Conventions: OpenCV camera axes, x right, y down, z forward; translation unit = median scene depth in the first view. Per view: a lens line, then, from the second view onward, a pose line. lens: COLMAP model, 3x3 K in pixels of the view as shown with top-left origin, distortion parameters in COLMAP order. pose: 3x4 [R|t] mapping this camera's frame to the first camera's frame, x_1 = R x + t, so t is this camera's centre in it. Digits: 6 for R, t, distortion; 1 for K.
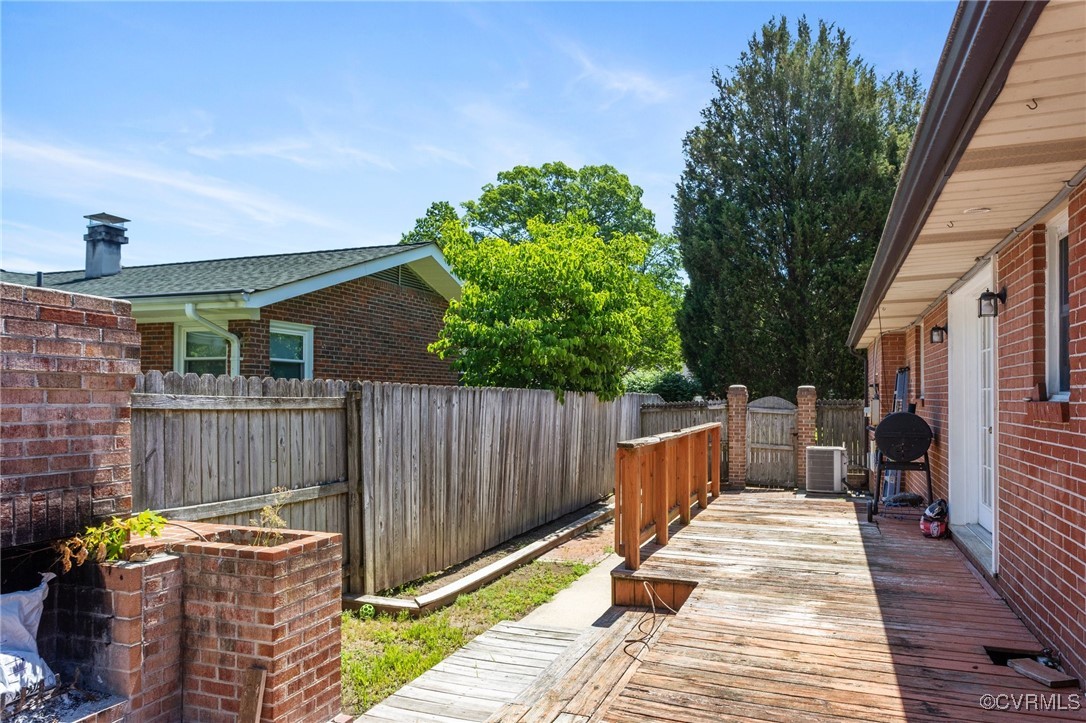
lens RADIAL K [[719.0, 0, 540.5], [0, 719.0, 395.8], [0, 0, 1]] dist [0.003846, 0.001180]
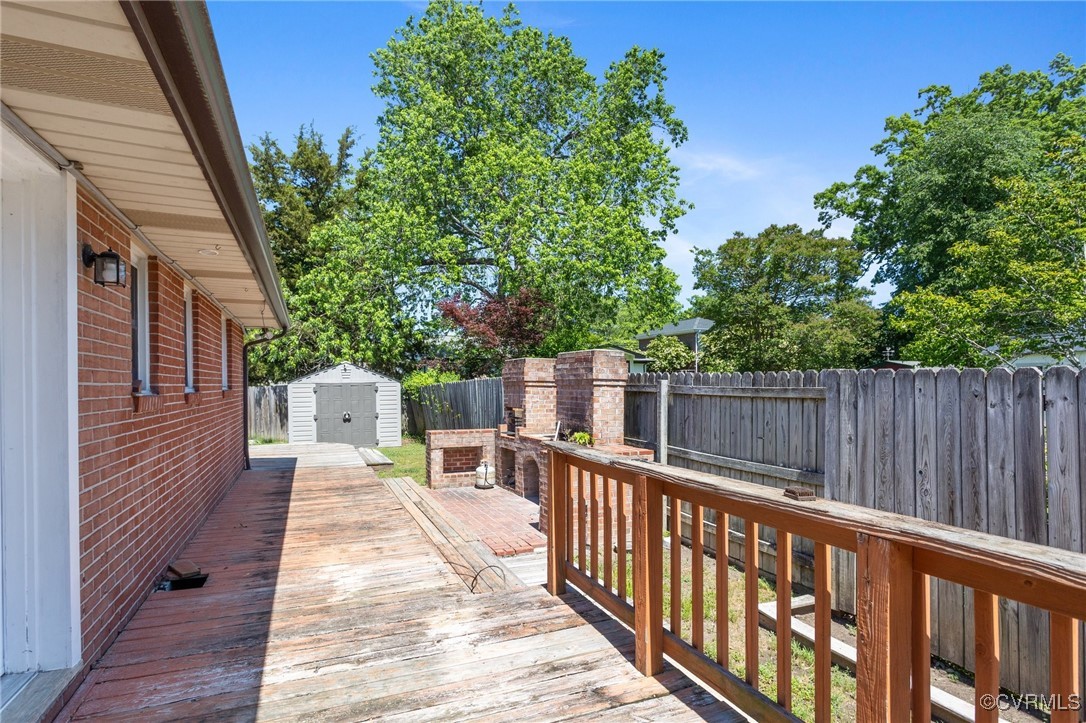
lens RADIAL K [[551.2, 0, 540.4], [0, 551.2, 390.6], [0, 0, 1]] dist [-0.001648, -0.000014]
pose [[-0.709807, 0.010594, -0.704316, 0.605775], [0.008312, 0.999943, 0.006663, -0.002074], [0.704347, -0.001125, -0.709855, 1.468978]]
